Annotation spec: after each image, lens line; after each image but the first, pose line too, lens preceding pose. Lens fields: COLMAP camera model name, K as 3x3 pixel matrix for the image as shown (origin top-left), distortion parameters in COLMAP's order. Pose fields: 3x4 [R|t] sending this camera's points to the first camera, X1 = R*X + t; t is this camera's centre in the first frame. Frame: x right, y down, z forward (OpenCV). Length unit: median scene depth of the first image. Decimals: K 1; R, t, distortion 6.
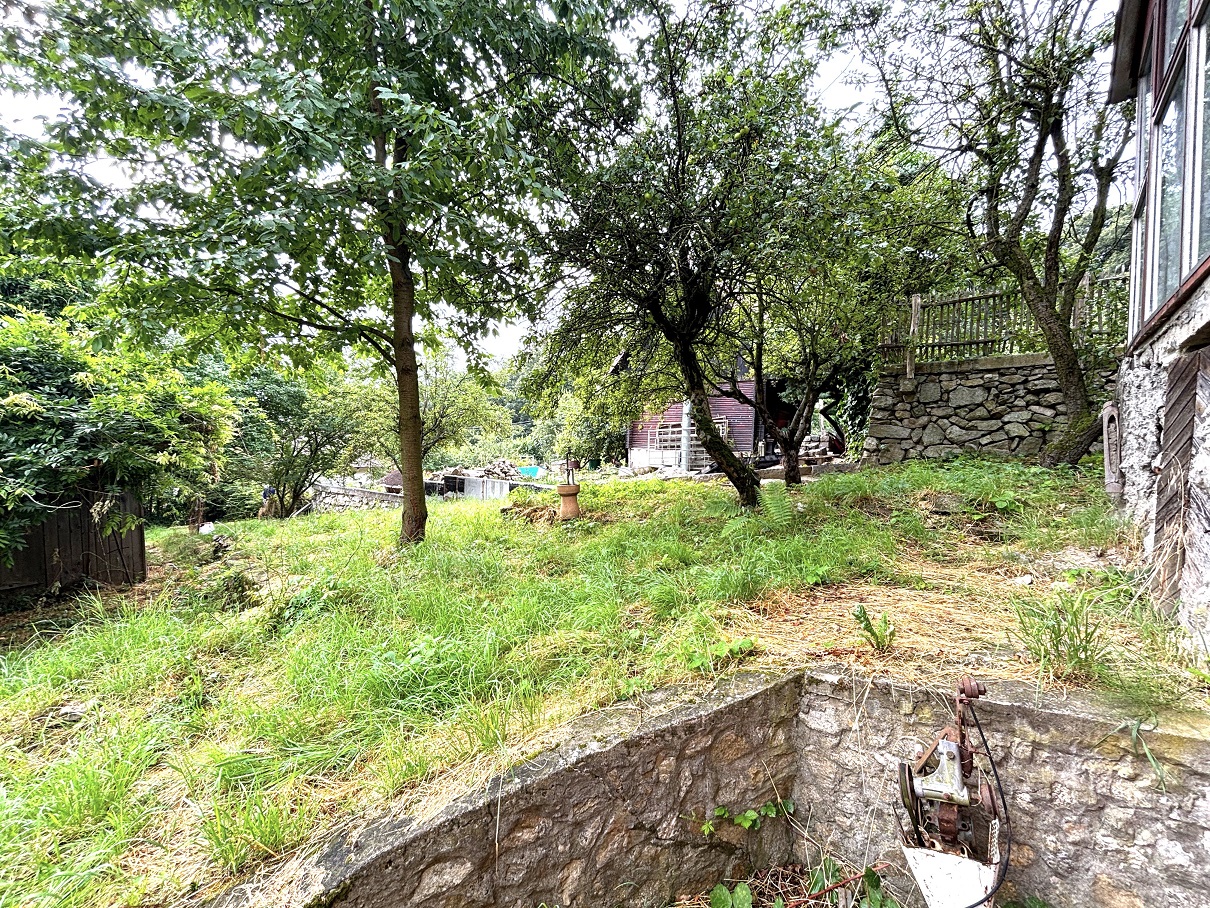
lens RADIAL K [[490.3, 0, 605.6], [0, 490.3, 452.0], [0, 0, 1]] dist [-0.002556, -0.000949]
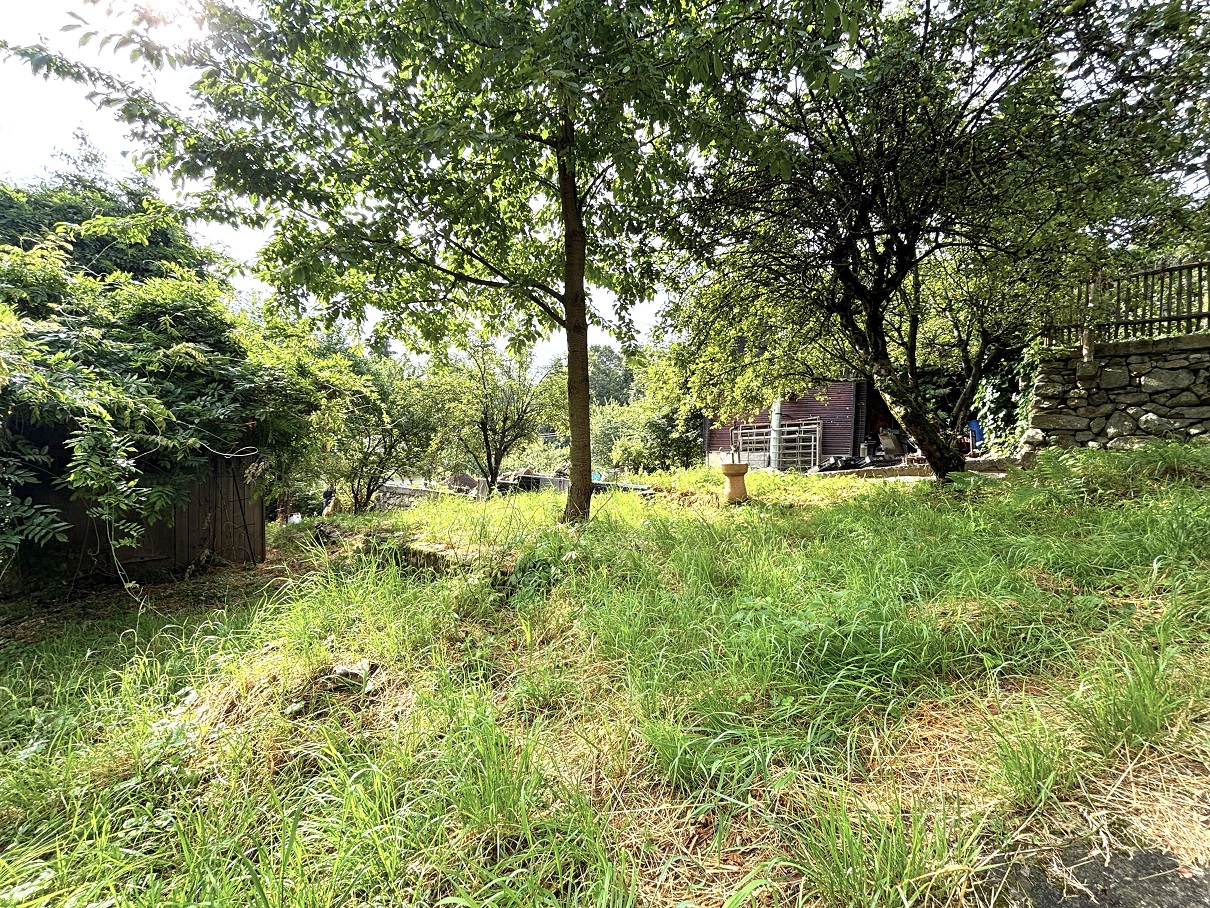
lens RADIAL K [[490.3, 0, 604.1], [0, 490.3, 452.8], [0, 0, 1]] dist [-0.002556, -0.000949]
pose [[0.997392, 0.017834, -0.069943, -0.190478], [-0.019852, 0.999404, -0.028258, 0.058852], [0.069397, 0.029572, 0.997151, 0.071876]]
